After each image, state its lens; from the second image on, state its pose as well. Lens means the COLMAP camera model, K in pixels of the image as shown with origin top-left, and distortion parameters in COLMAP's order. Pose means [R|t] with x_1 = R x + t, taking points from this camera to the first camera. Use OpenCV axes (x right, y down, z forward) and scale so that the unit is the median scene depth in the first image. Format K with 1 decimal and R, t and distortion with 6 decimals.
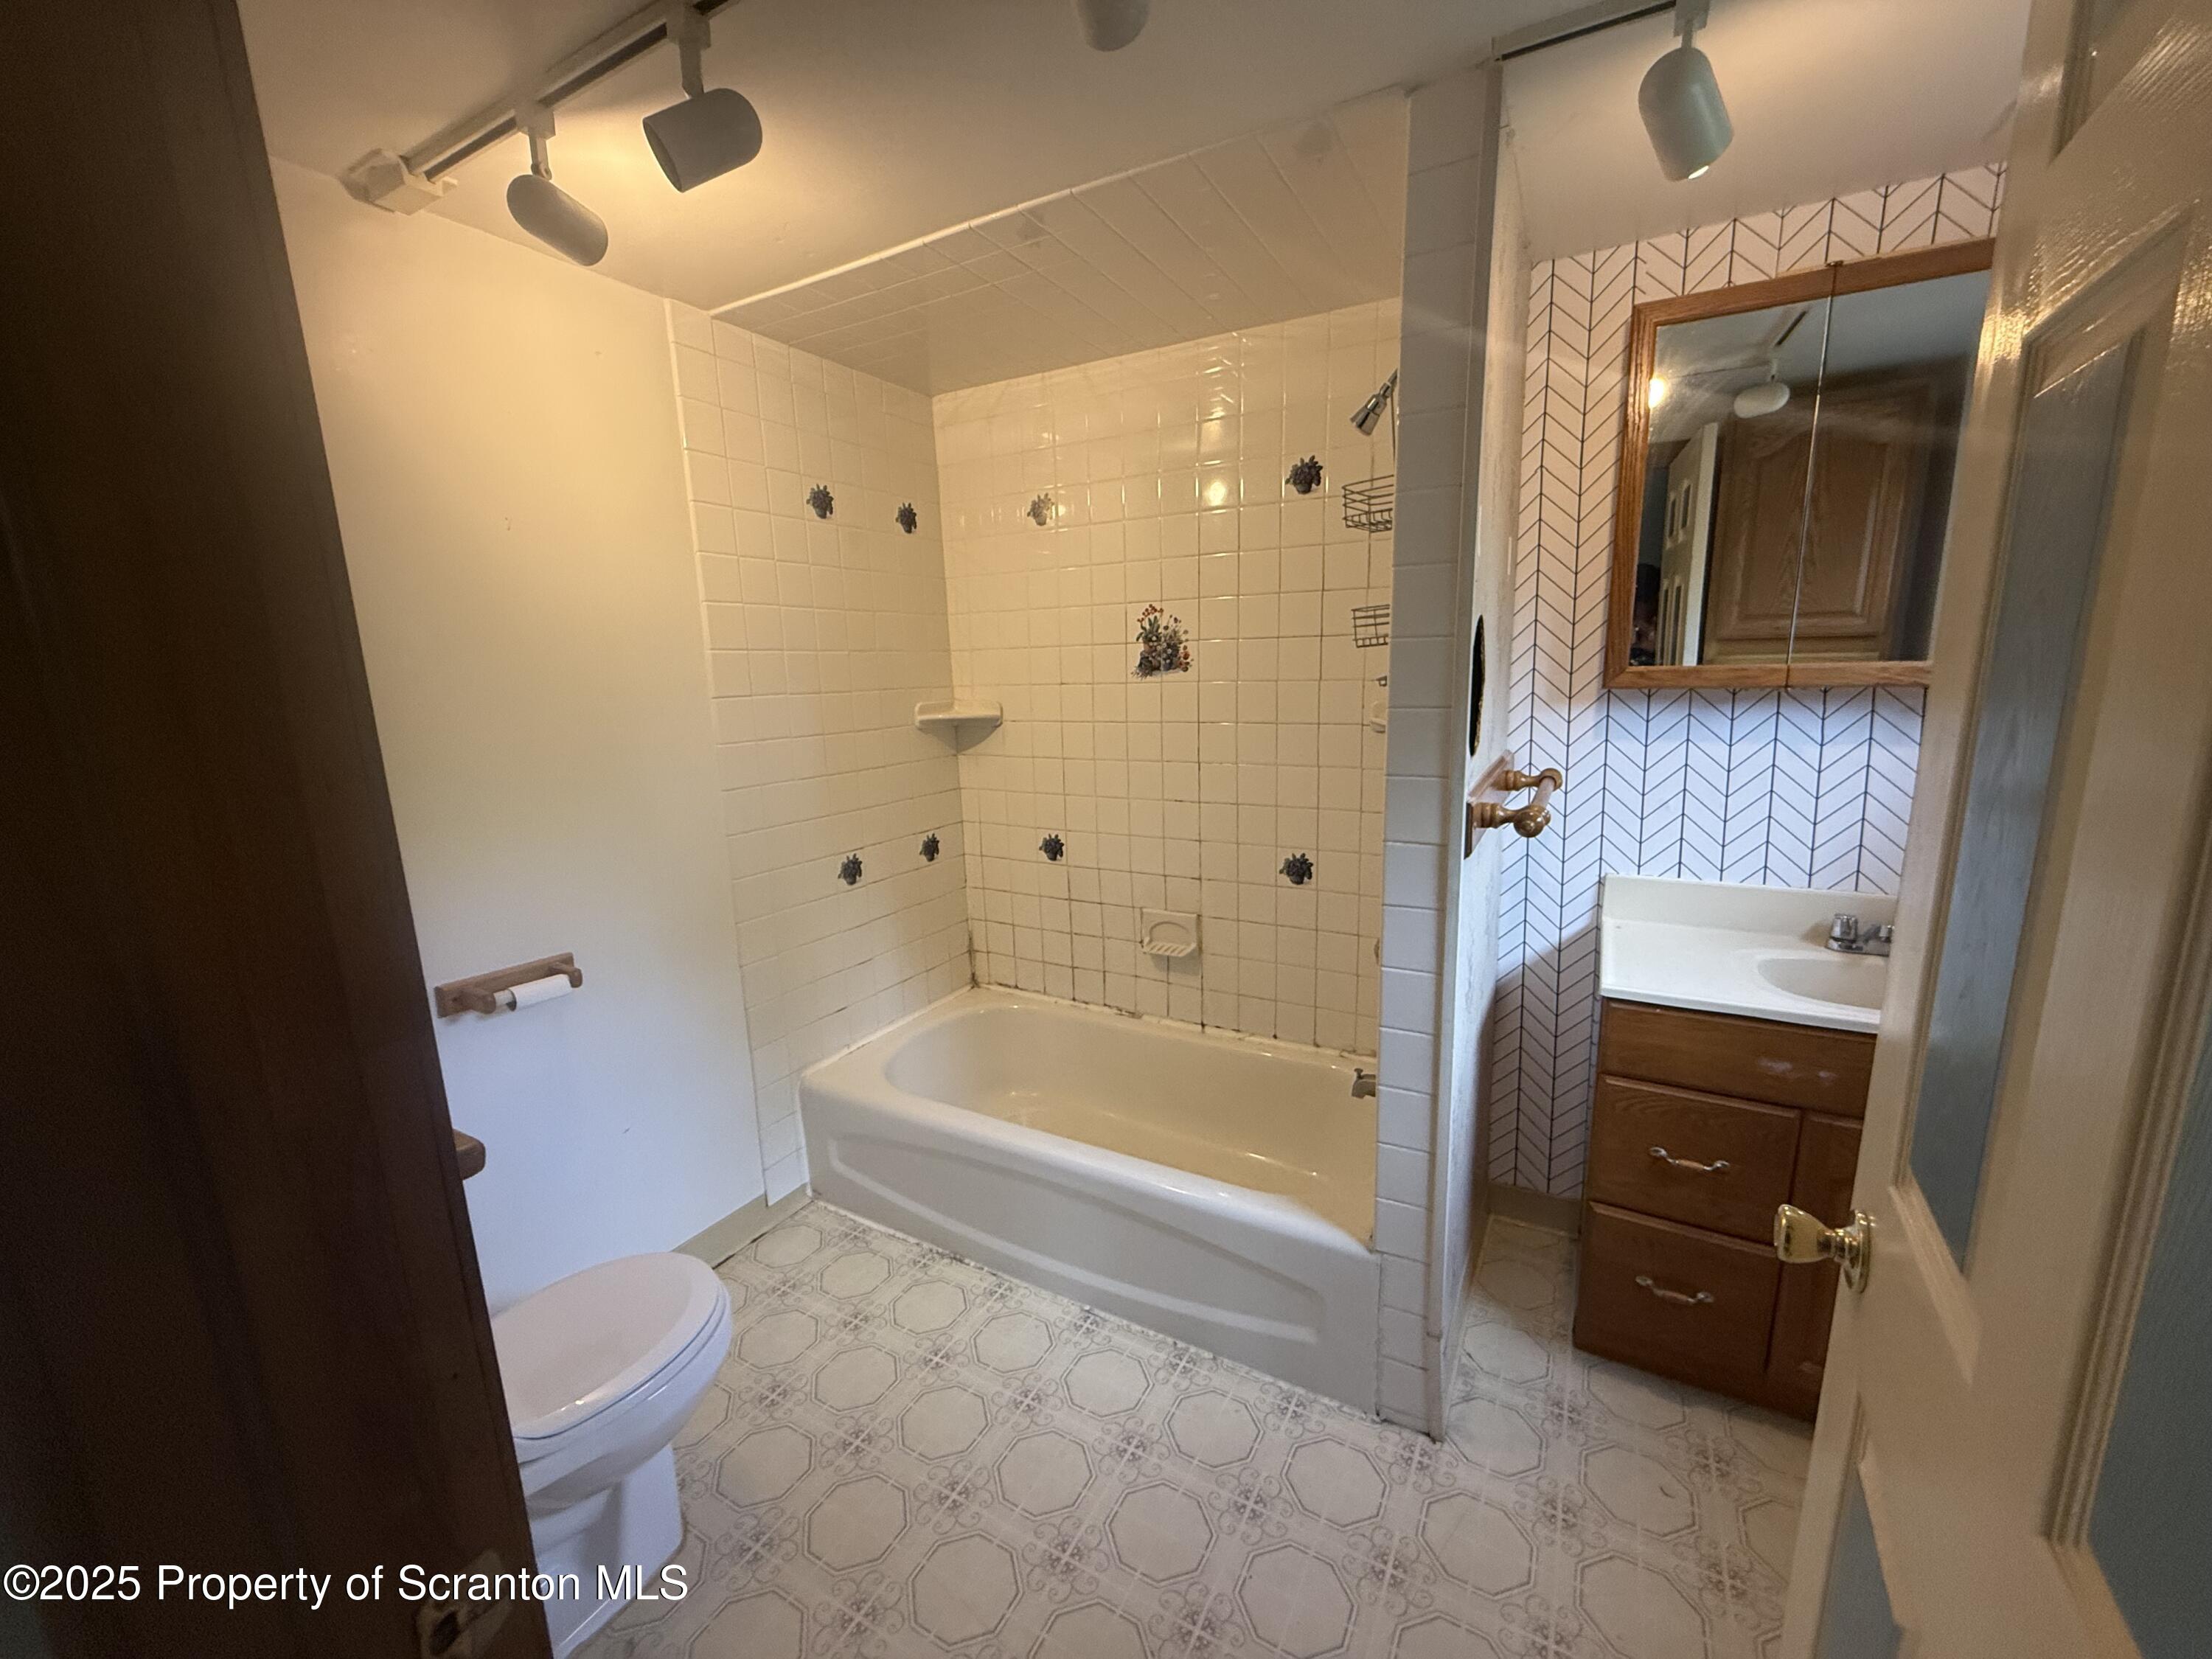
lens RADIAL K [[878.0, 0, 1106.0], [0, 878.0, 829.5], [0, 0, 1]] dist [0.000102, 0.000021]
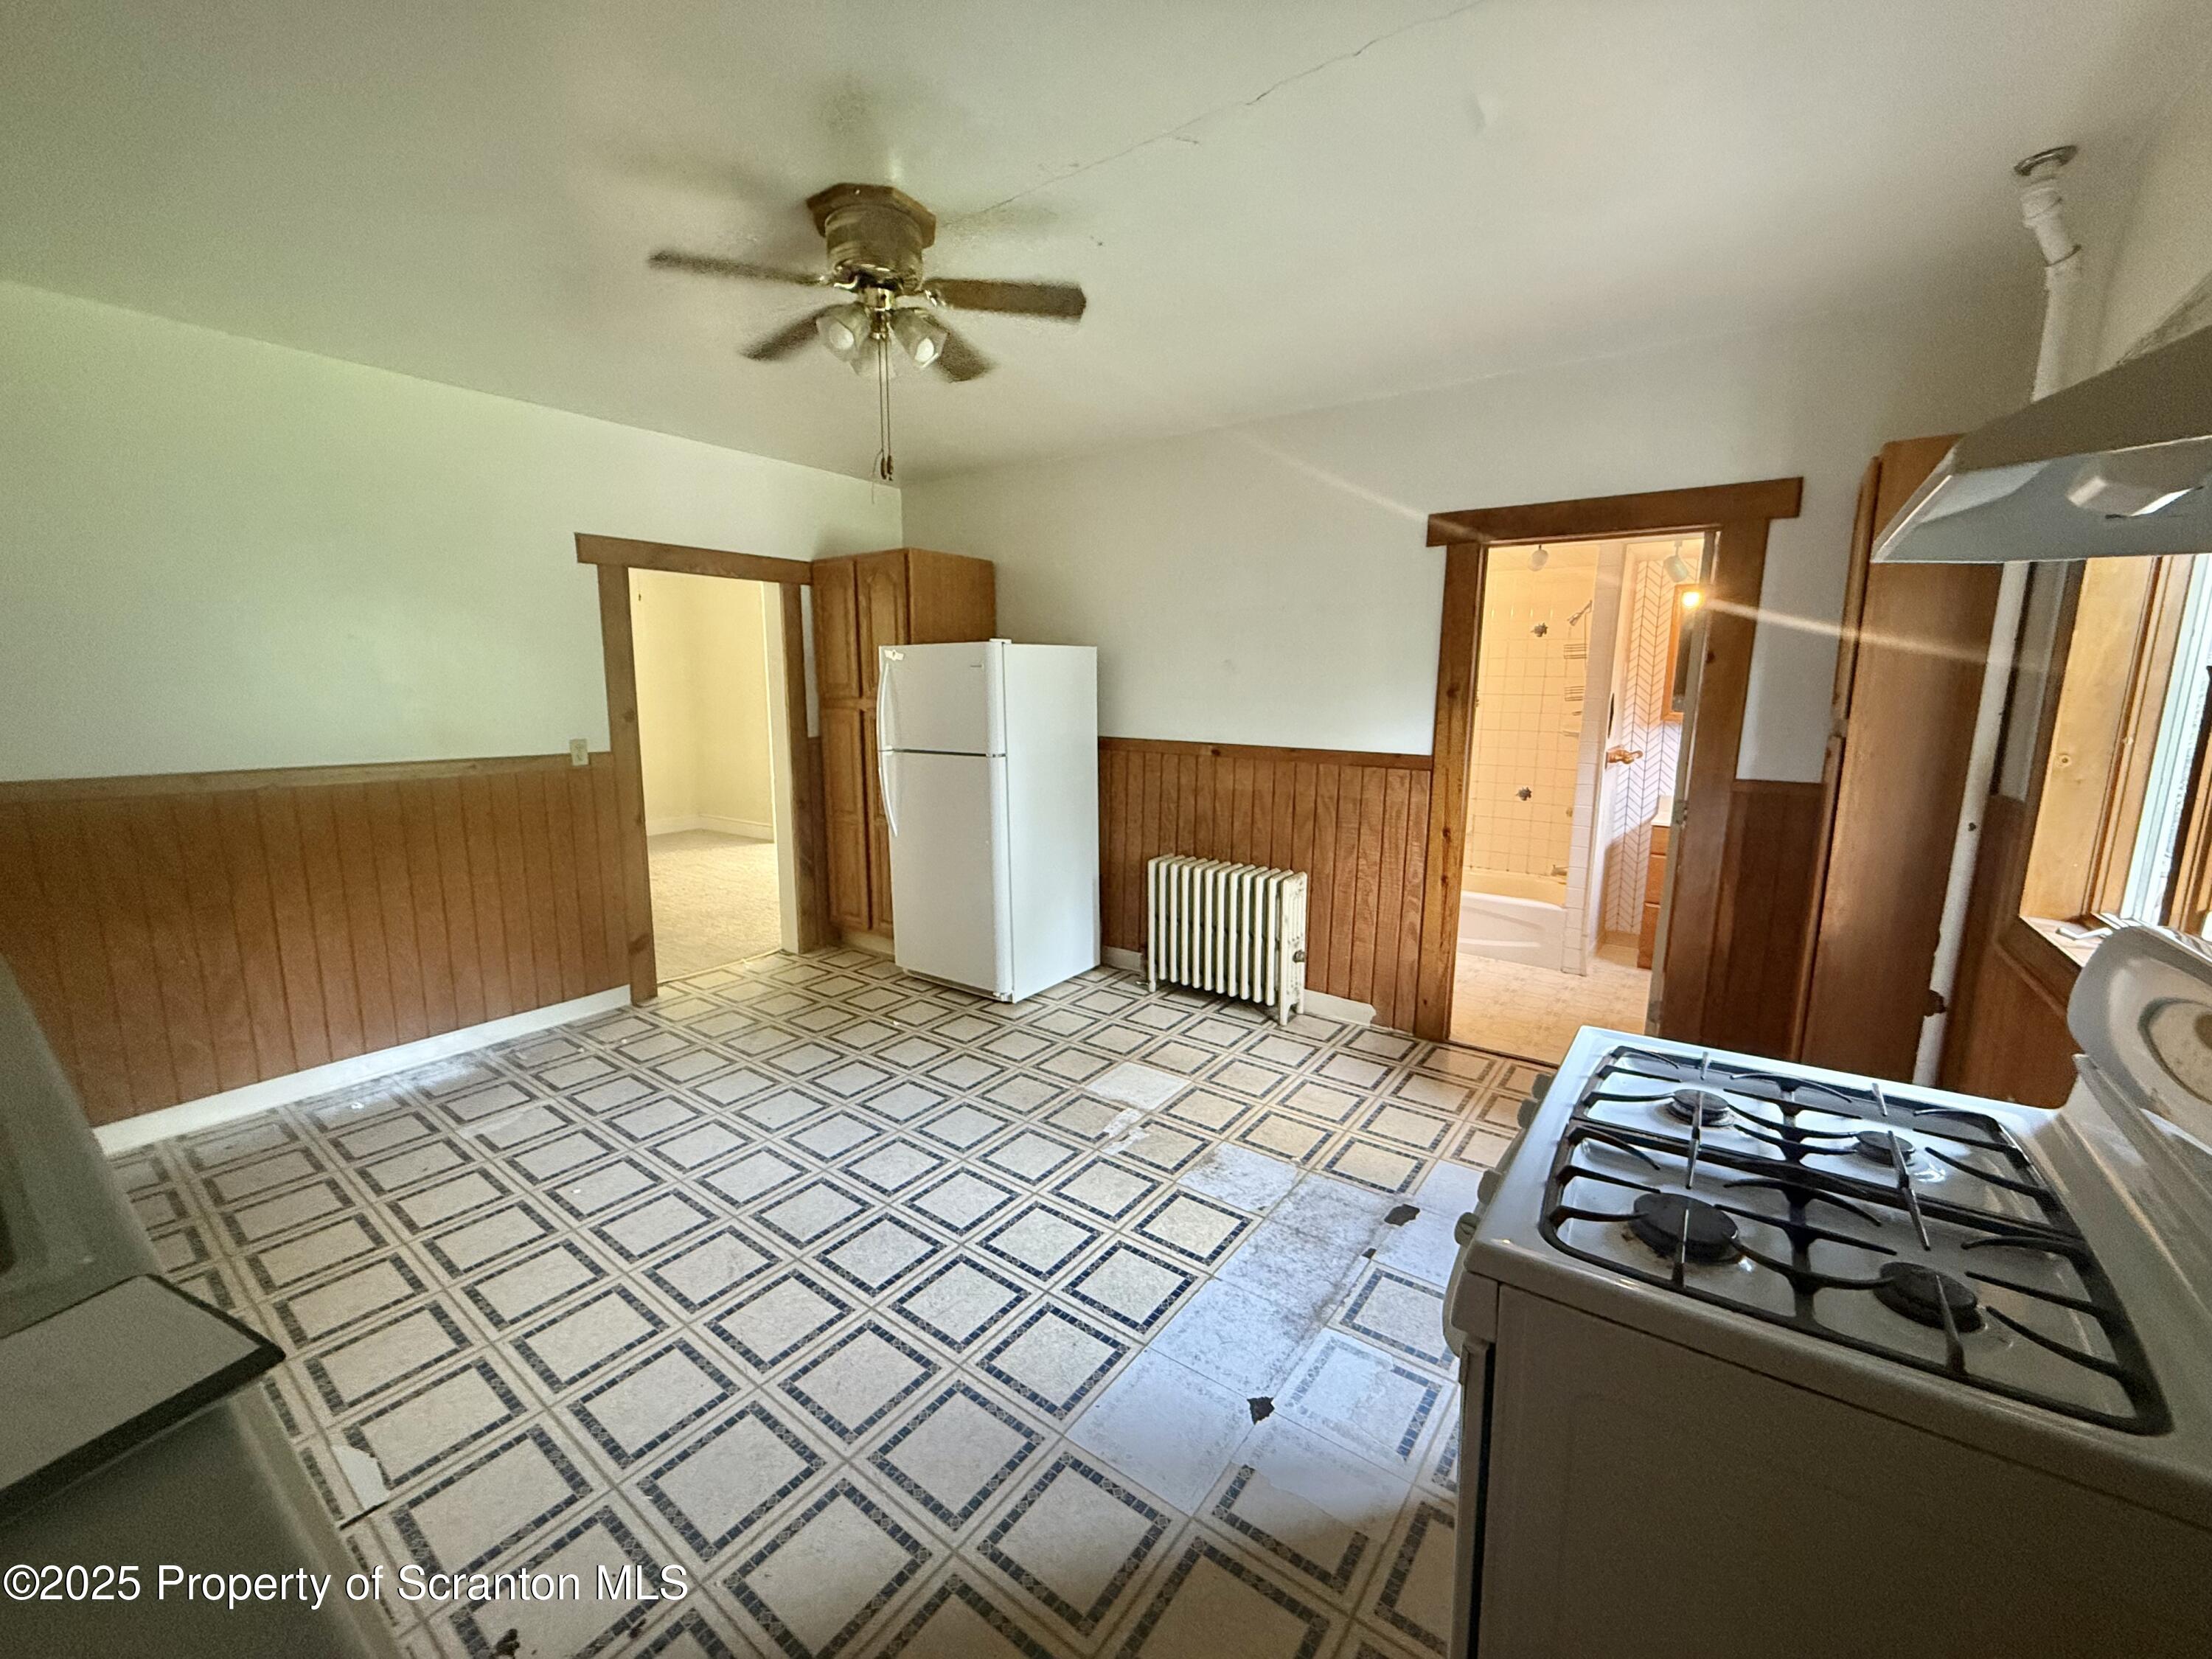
lens RADIAL K [[878.0, 0, 1106.0], [0, 878.0, 829.5], [0, 0, 1]] dist [0.000102, 0.000021]
pose [[0.992350, 0.061540, -0.107025, -0.775453], [-0.064998, 0.997460, -0.029130, 0.347855], [0.104961, 0.035863, 0.993830, -1.761618]]
